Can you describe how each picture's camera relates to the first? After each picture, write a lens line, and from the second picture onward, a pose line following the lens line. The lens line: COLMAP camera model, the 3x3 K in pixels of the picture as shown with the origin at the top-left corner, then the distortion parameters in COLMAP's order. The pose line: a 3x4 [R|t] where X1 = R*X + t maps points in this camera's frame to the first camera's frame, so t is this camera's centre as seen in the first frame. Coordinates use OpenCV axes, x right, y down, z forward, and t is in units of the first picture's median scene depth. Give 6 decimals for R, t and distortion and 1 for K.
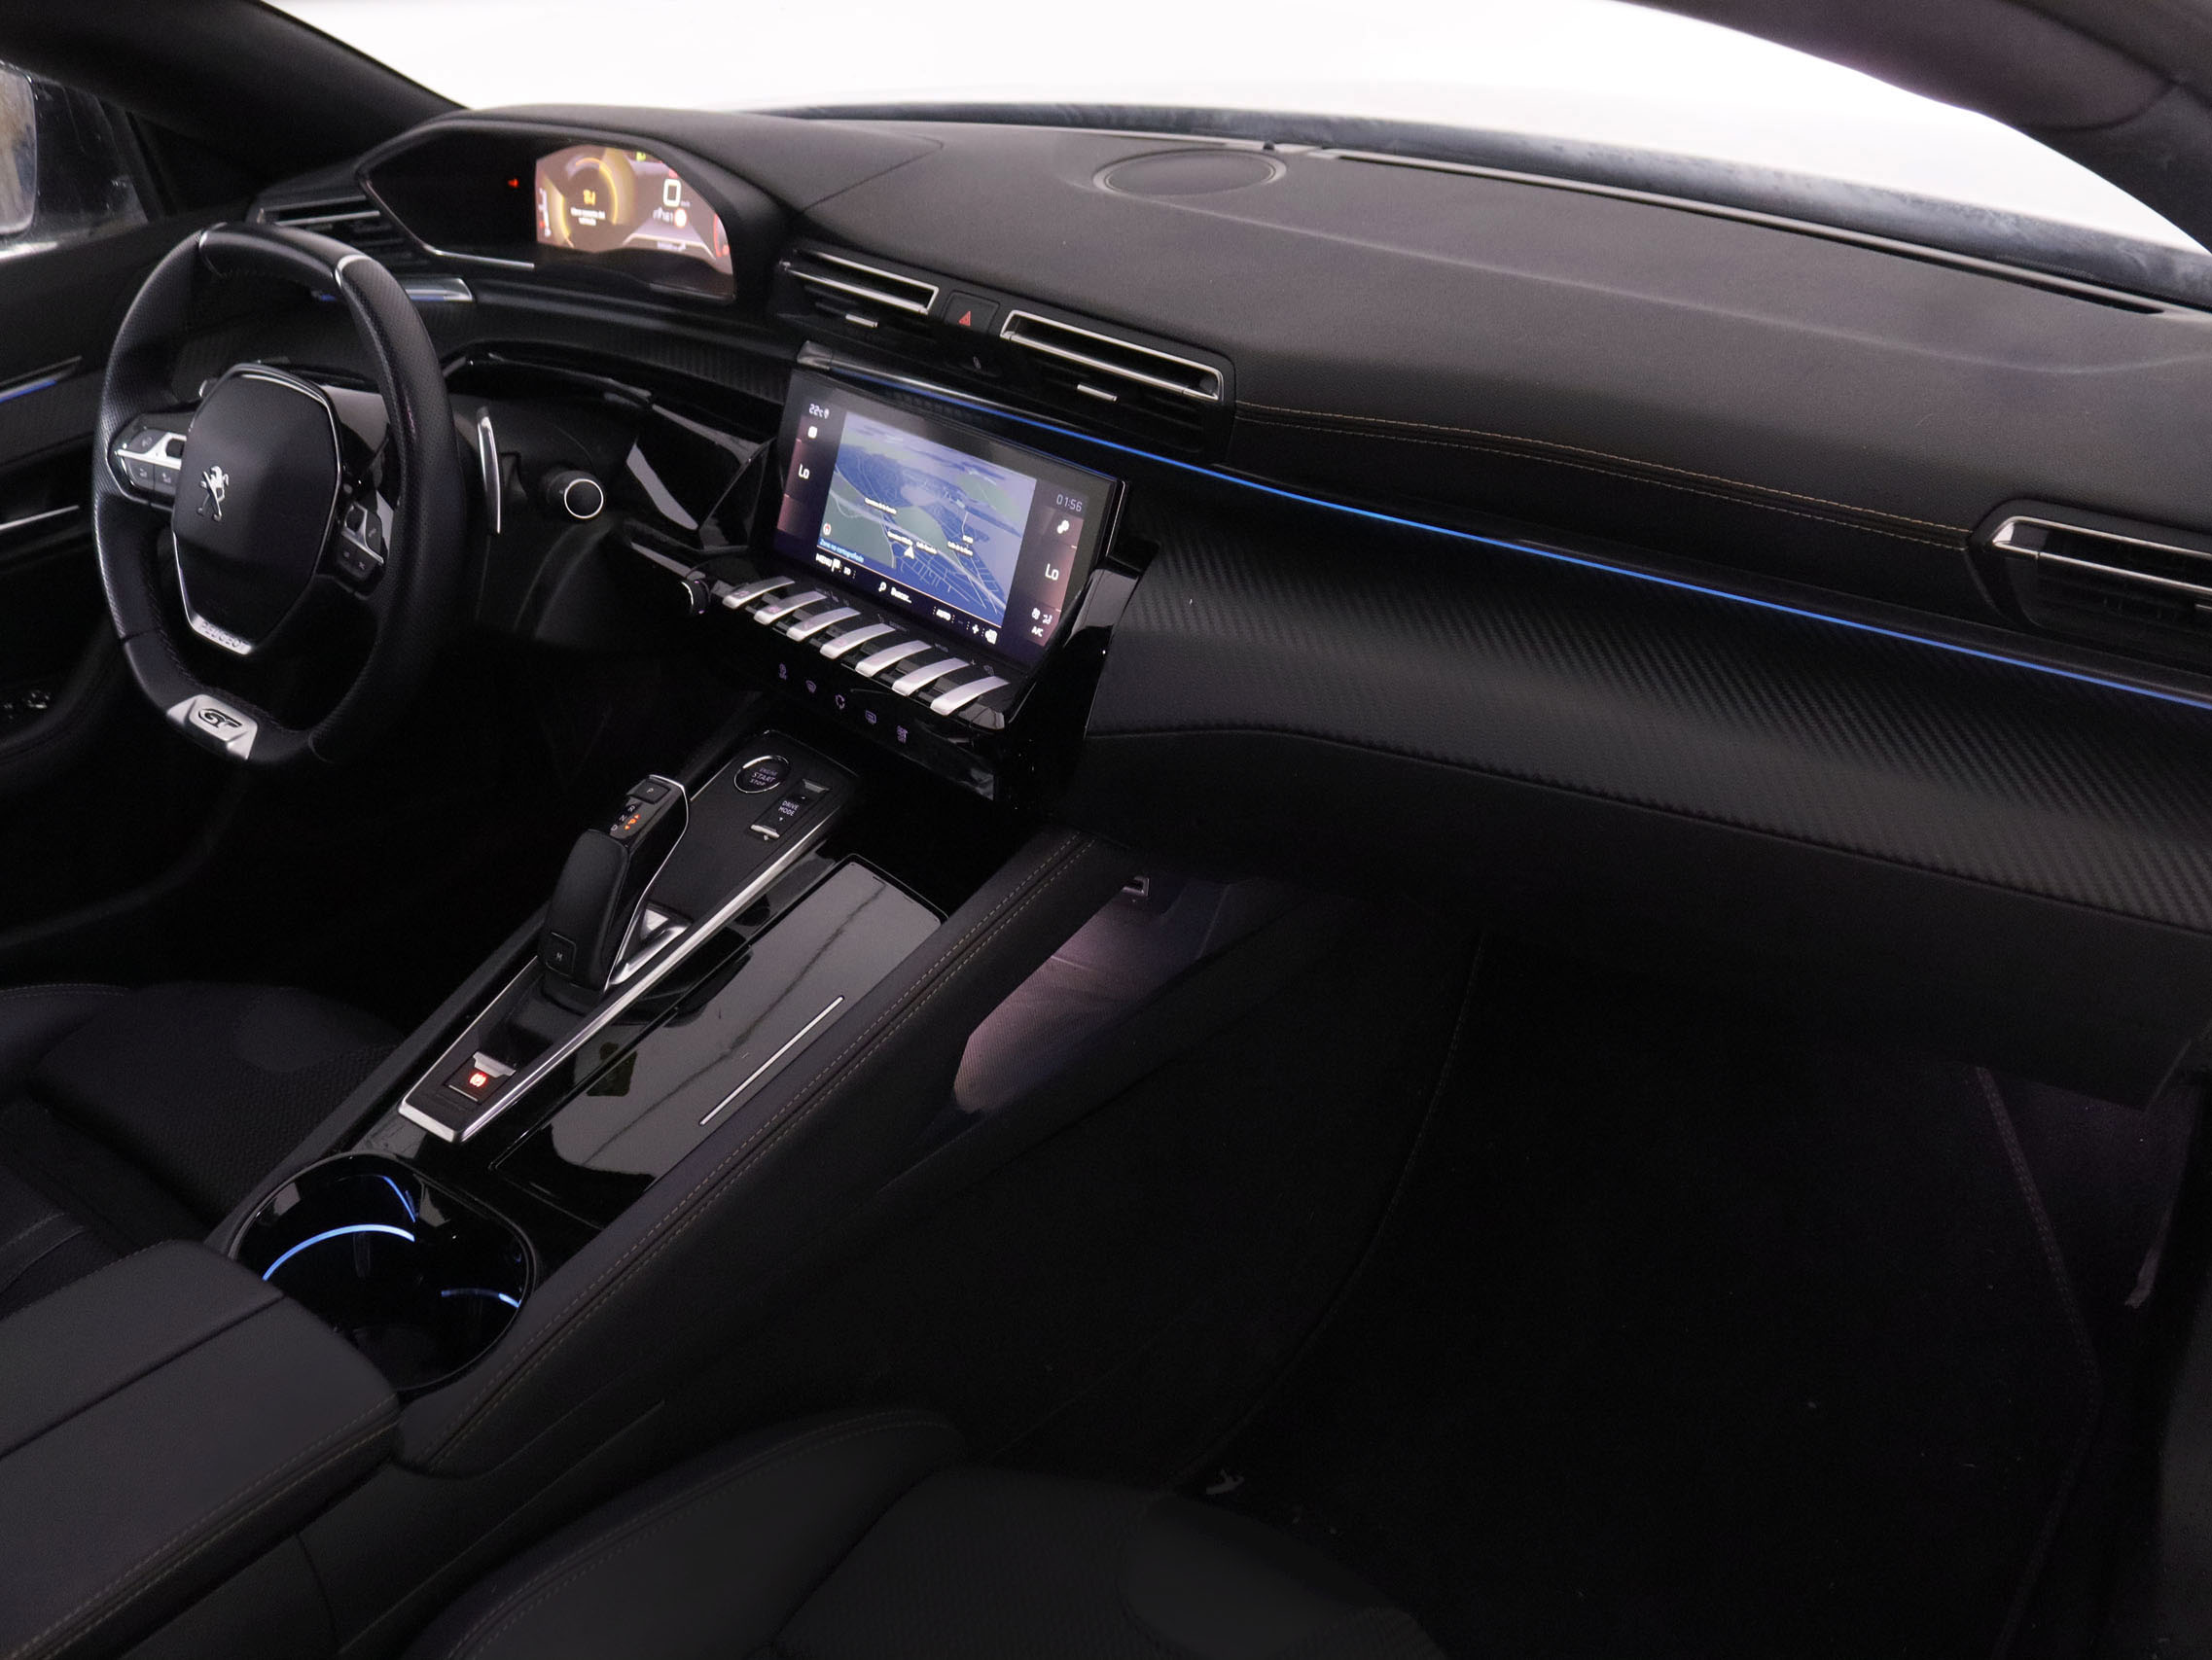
lens RADIAL K [[2021.9, 0, 1113.8], [0, 2021.9, 801.3], [0, 0, 1]] dist [-0.168718, 0.142005]
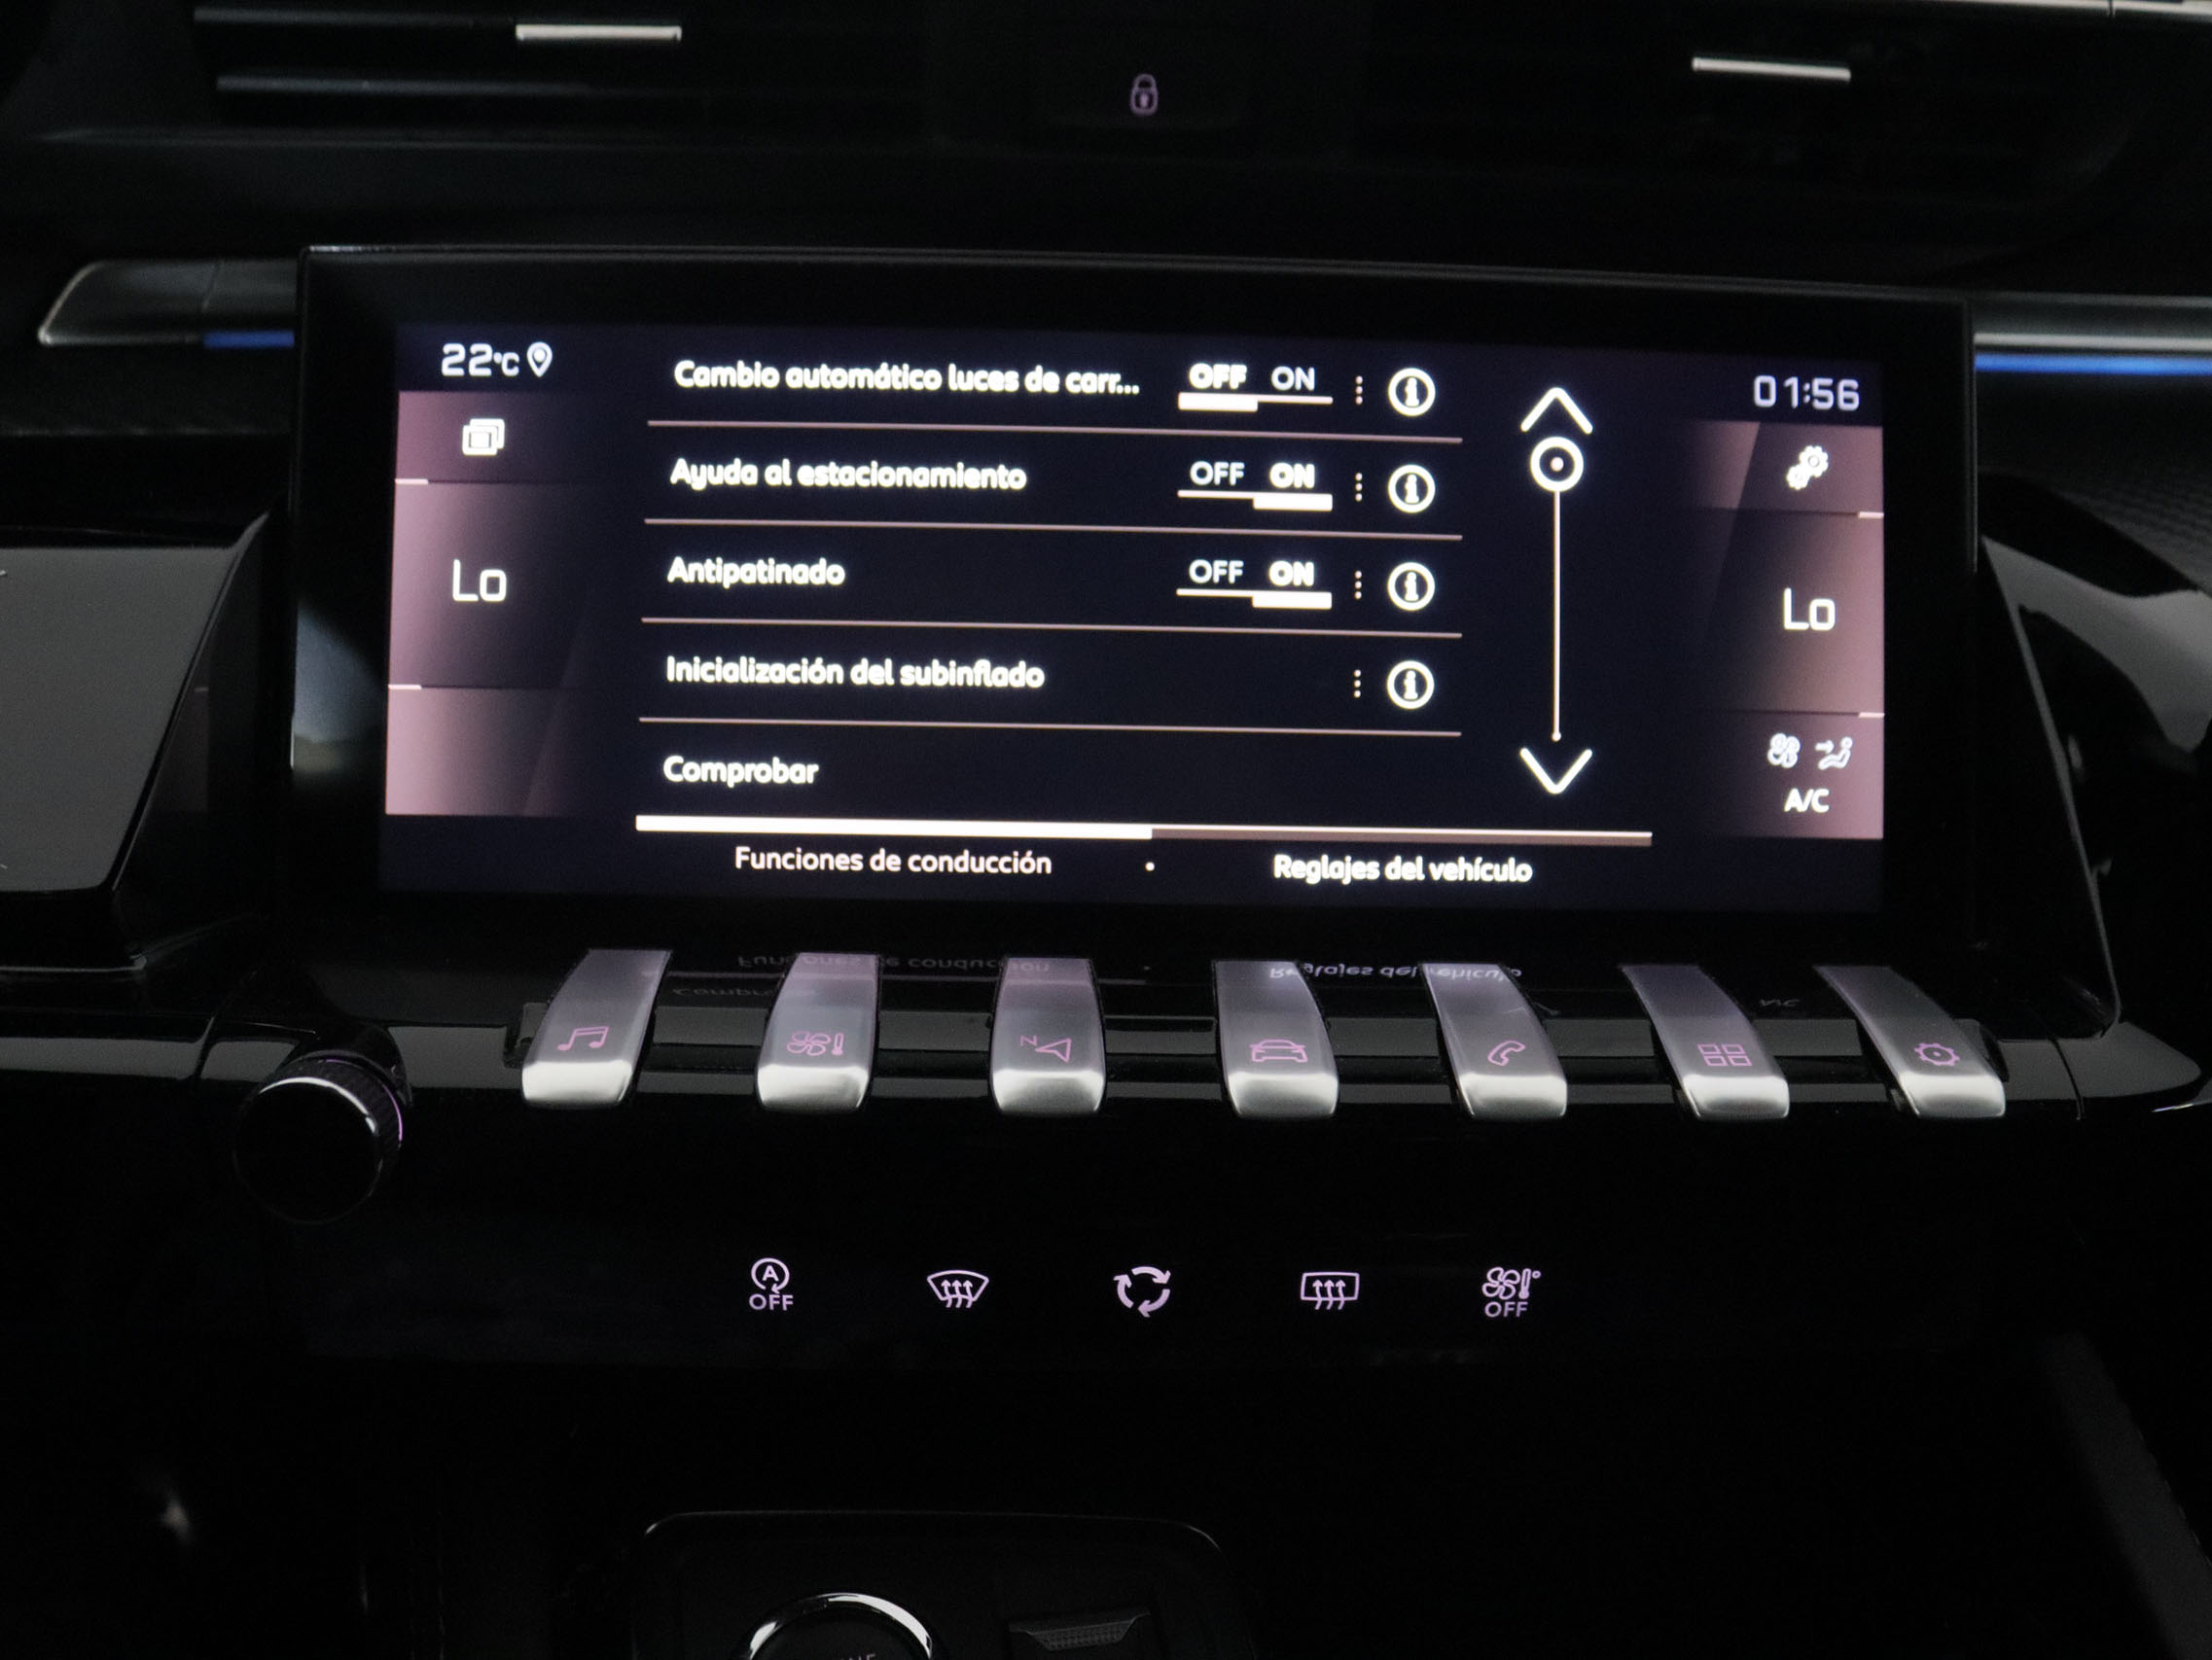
lens RADIAL K [[2021.9, 0, 1113.8], [0, 2021.9, 801.3], [0, 0, 1]] dist [-0.168718, 0.142005]
pose [[0.662769, -0.217740, 0.716468, -0.321780], [0.330507, 0.943613, -0.018965, -0.109397], [-0.671939, 0.249368, 0.697362, 0.815354]]
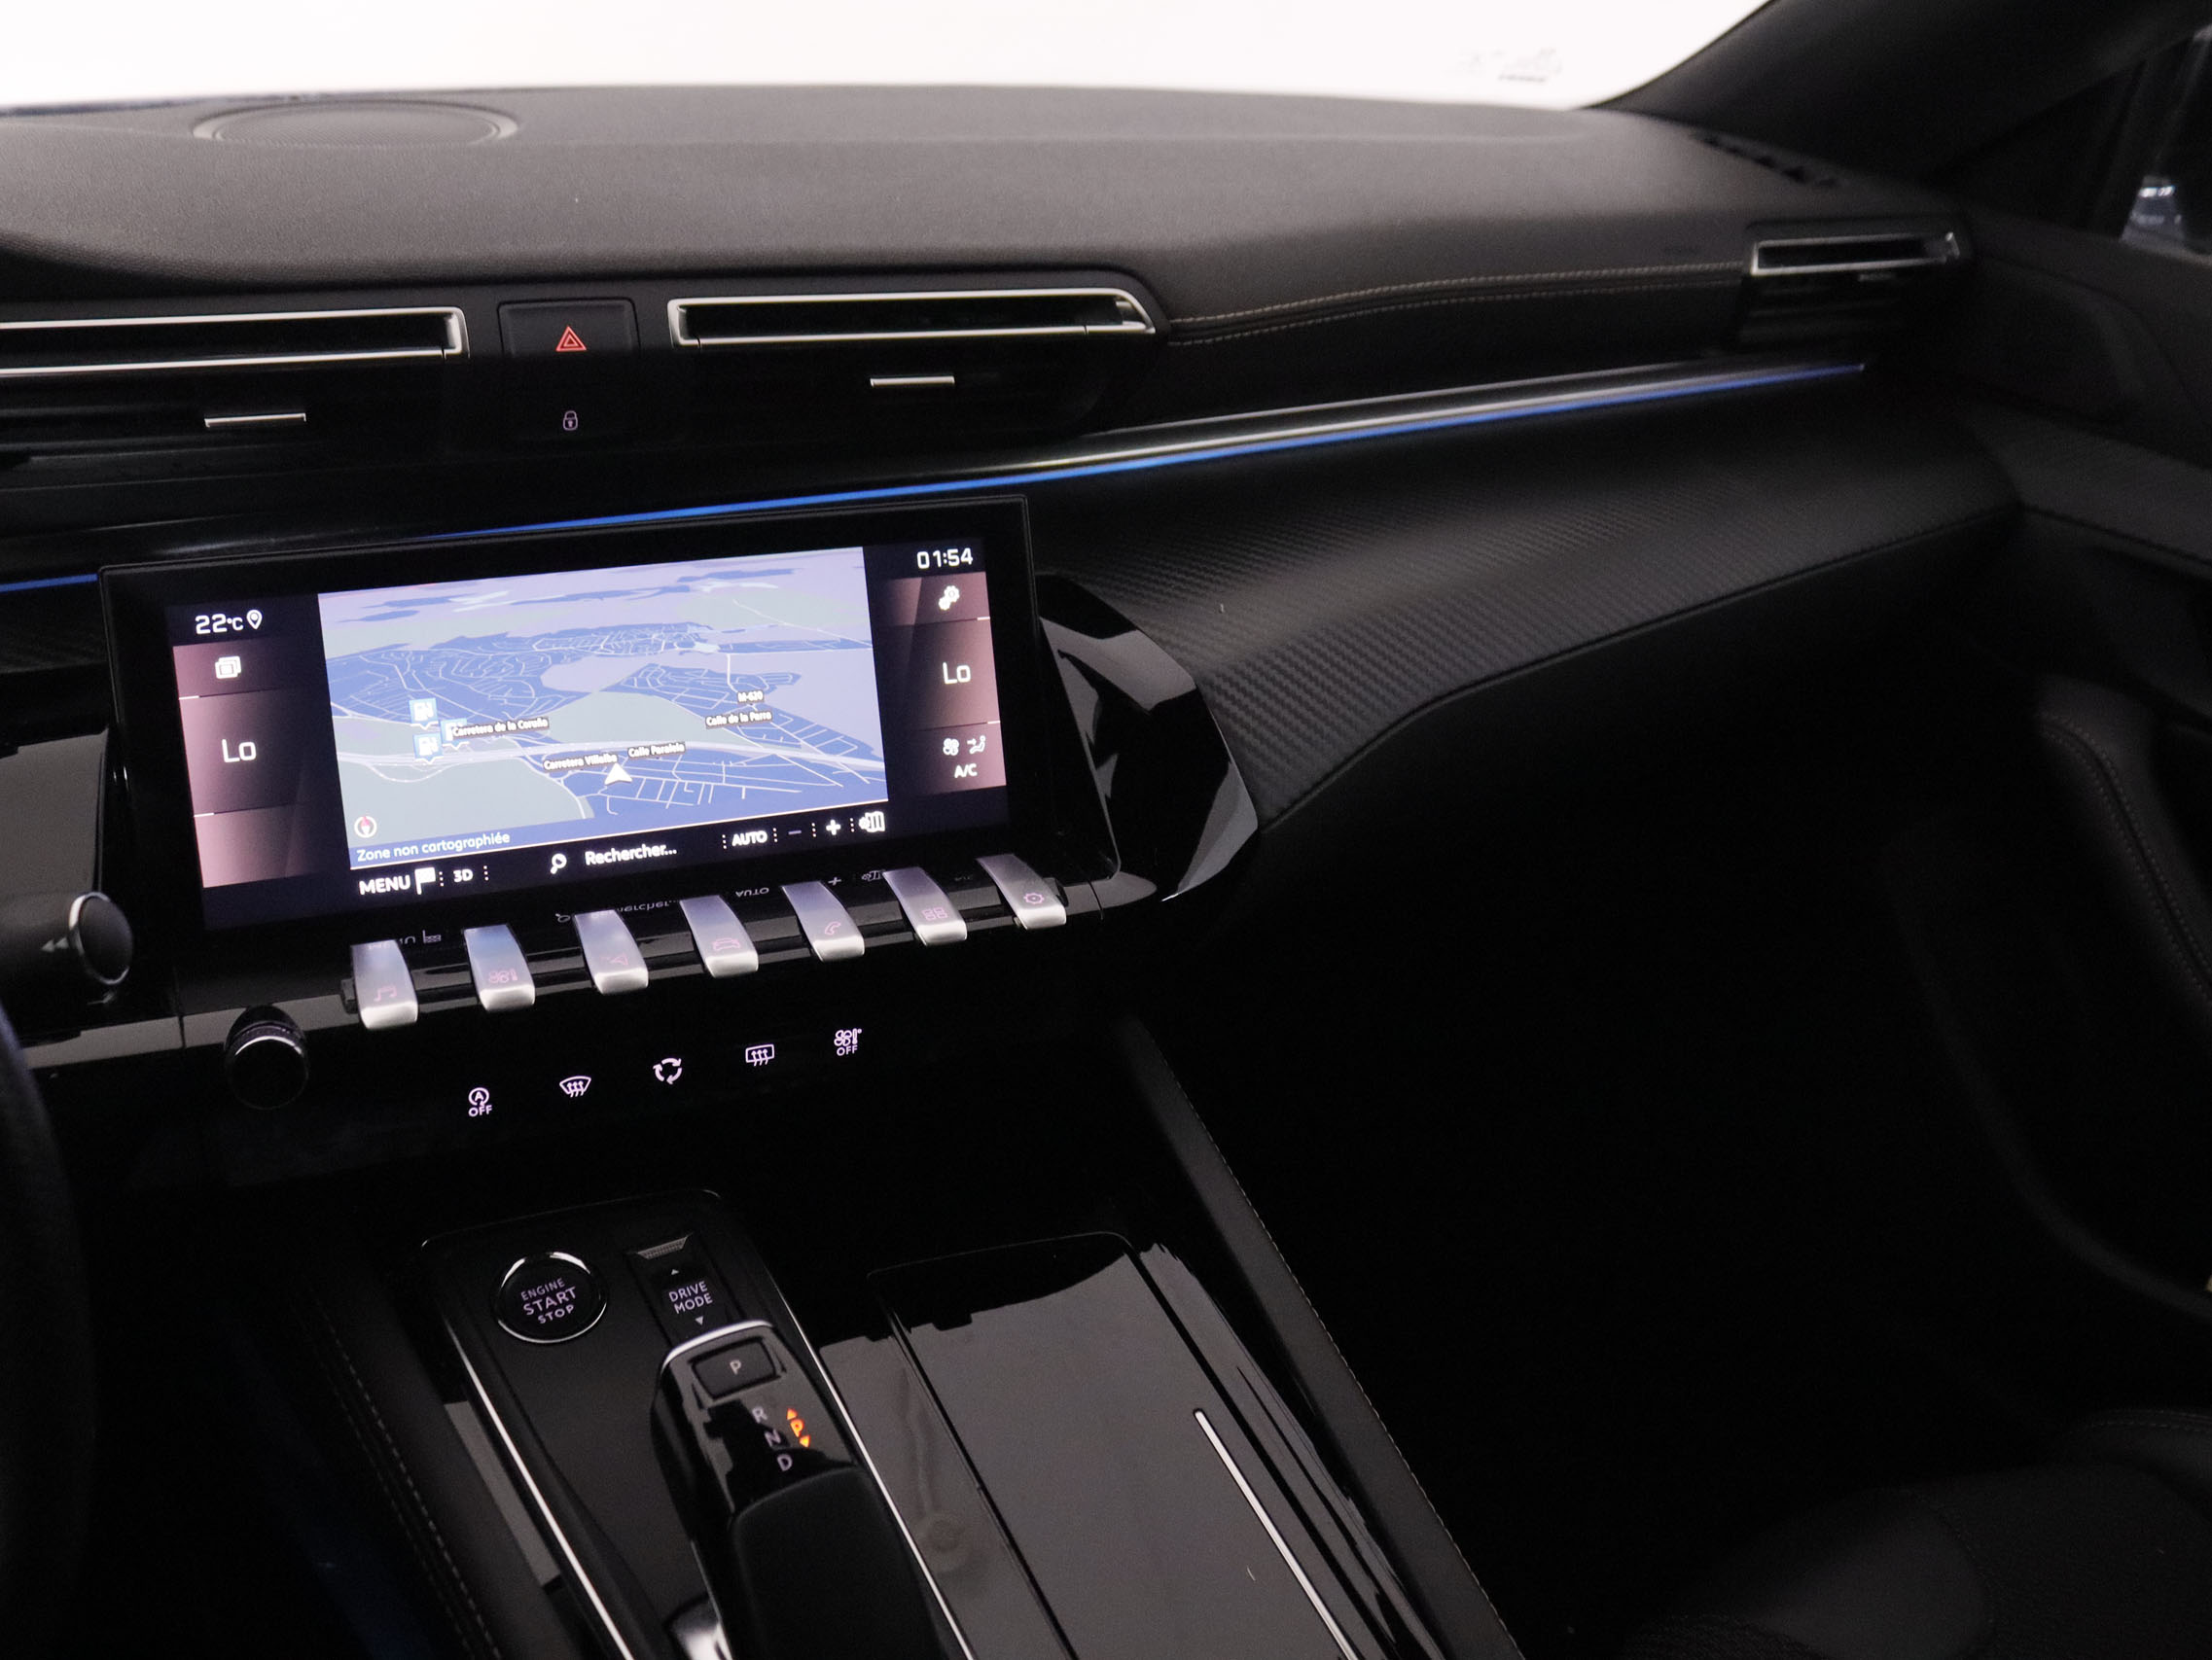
lens RADIAL K [[2021.9, 0, 1113.8], [0, 2021.9, 801.3], [0, 0, 1]] dist [-0.168718, 0.142005]
pose [[0.331280, -0.358827, 0.872638, -0.543872], [0.406970, 0.888748, 0.210954, -0.180189], [-0.851251, 0.285253, 0.440456, 0.658228]]
